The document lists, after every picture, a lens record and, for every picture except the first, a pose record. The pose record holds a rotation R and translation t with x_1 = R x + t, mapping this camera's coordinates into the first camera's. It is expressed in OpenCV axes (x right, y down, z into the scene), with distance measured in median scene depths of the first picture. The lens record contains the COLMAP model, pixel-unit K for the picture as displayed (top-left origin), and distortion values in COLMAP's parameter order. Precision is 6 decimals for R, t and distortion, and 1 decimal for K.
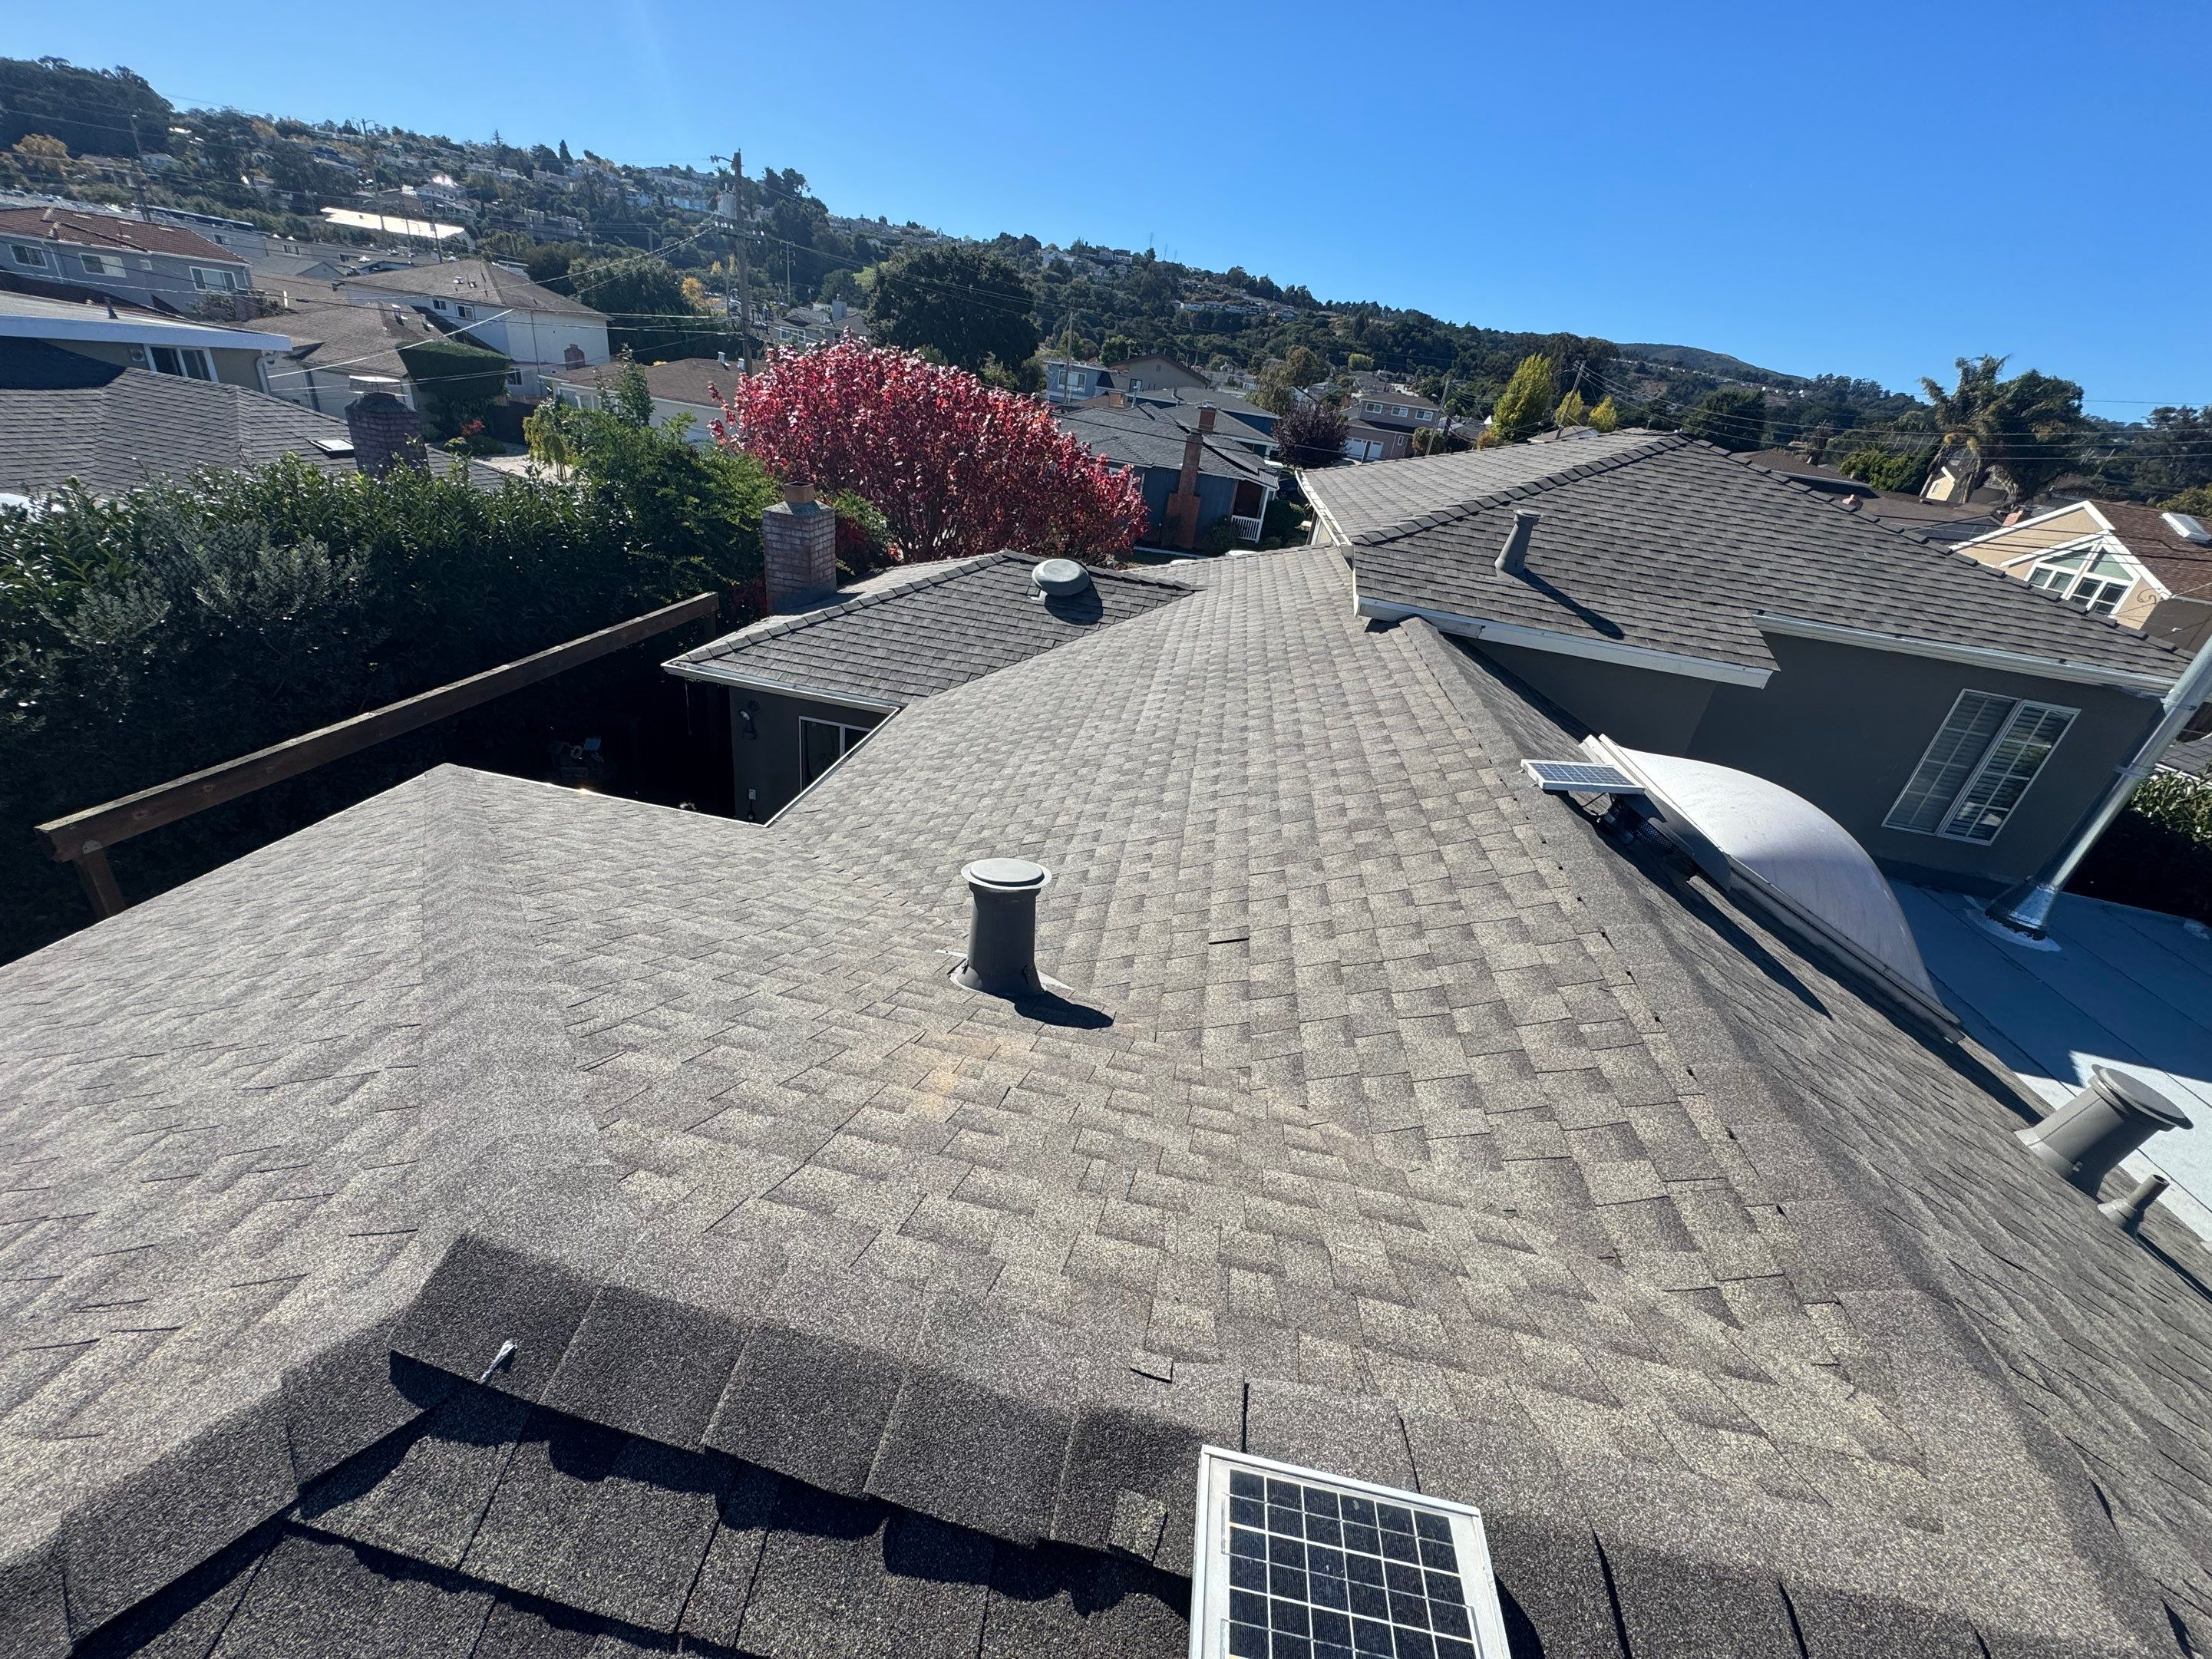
lens RADIAL K [[884.4, 0, 1099.2], [0, 884.4, 832.1], [0, 0, 1]] dist [-0.003252, 0.000935]
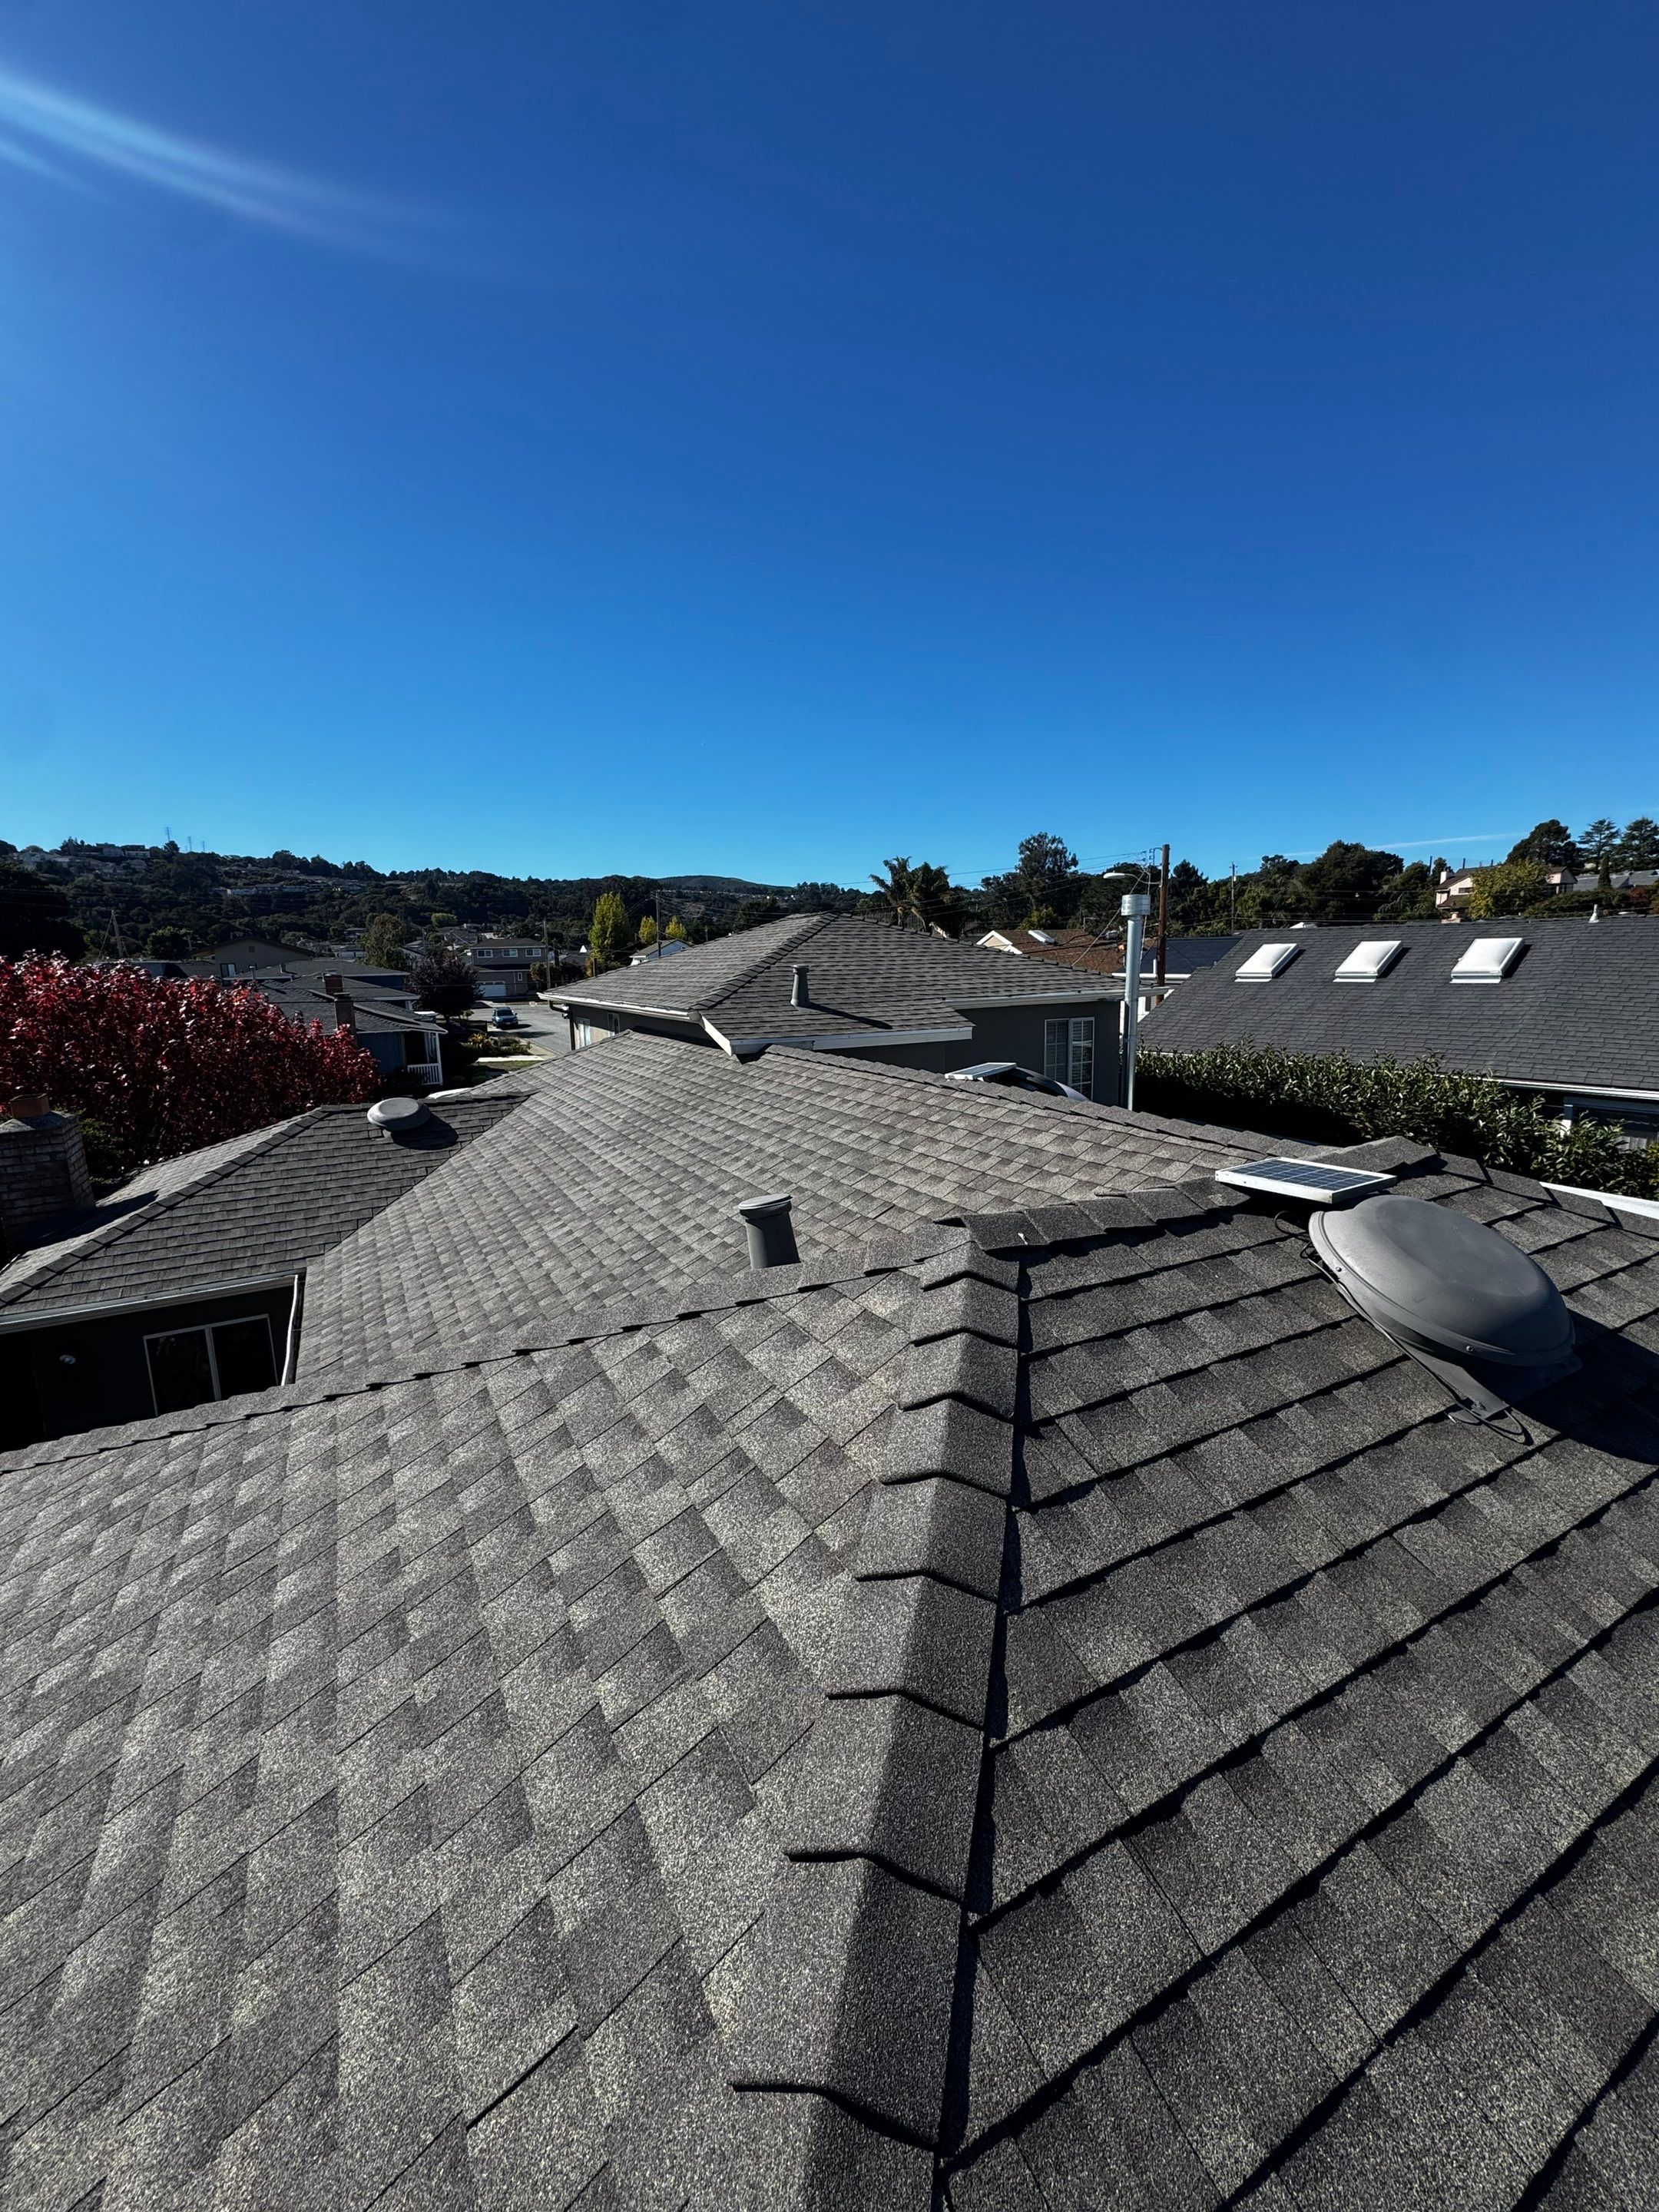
lens RADIAL K [[884.5, 0, 837.1], [0, 884.5, 1111.5], [0, 0, 1]] dist [-0.003252, 0.000935]
pose [[0.778173, -0.254282, 0.574272, -0.265966], [0.395640, 0.908608, -0.133794, 0.050598], [-0.487766, 0.331320, 0.807658, -0.078567]]
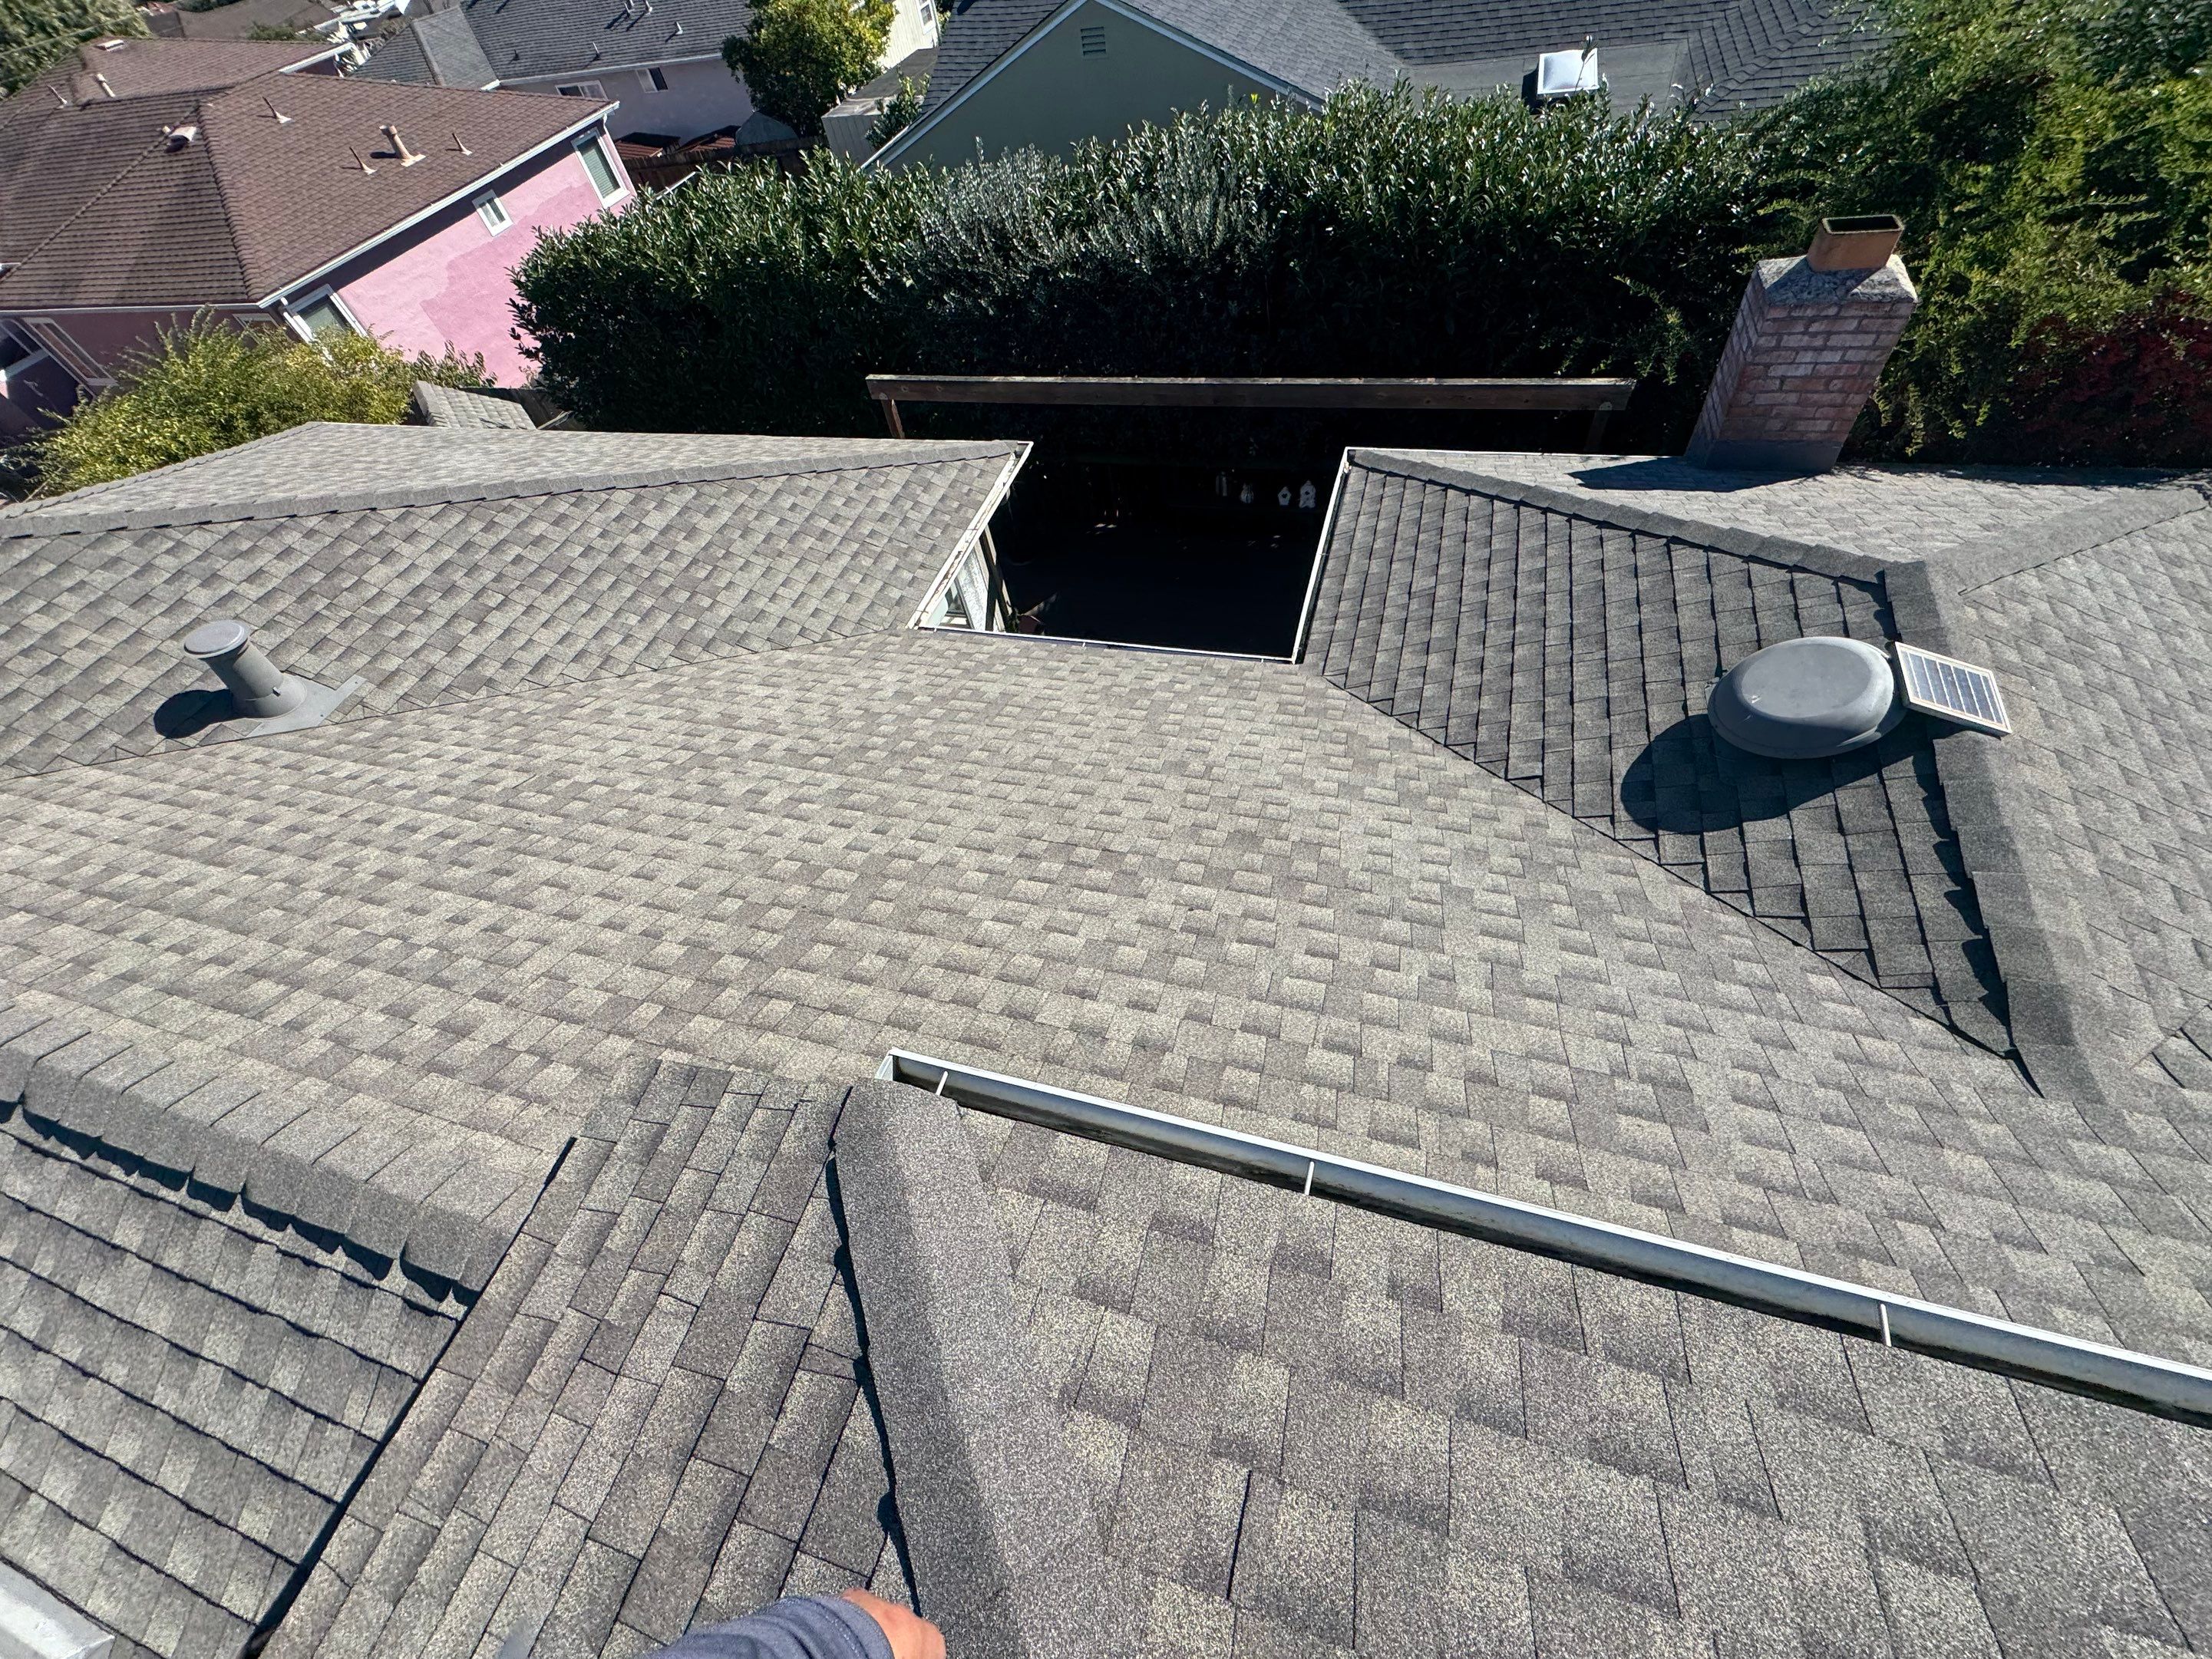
lens RADIAL K [[878.6, 0, 1104.6], [0, 878.6, 831.9], [0, 0, 1]] dist [-0.000249, 0.000321]
pose [[-0.159533, 0.711901, -0.683920, 0.317788], [-0.339864, 0.610835, 0.715103, -0.464189], [0.926845, 0.346522, 0.144501, 0.798710]]
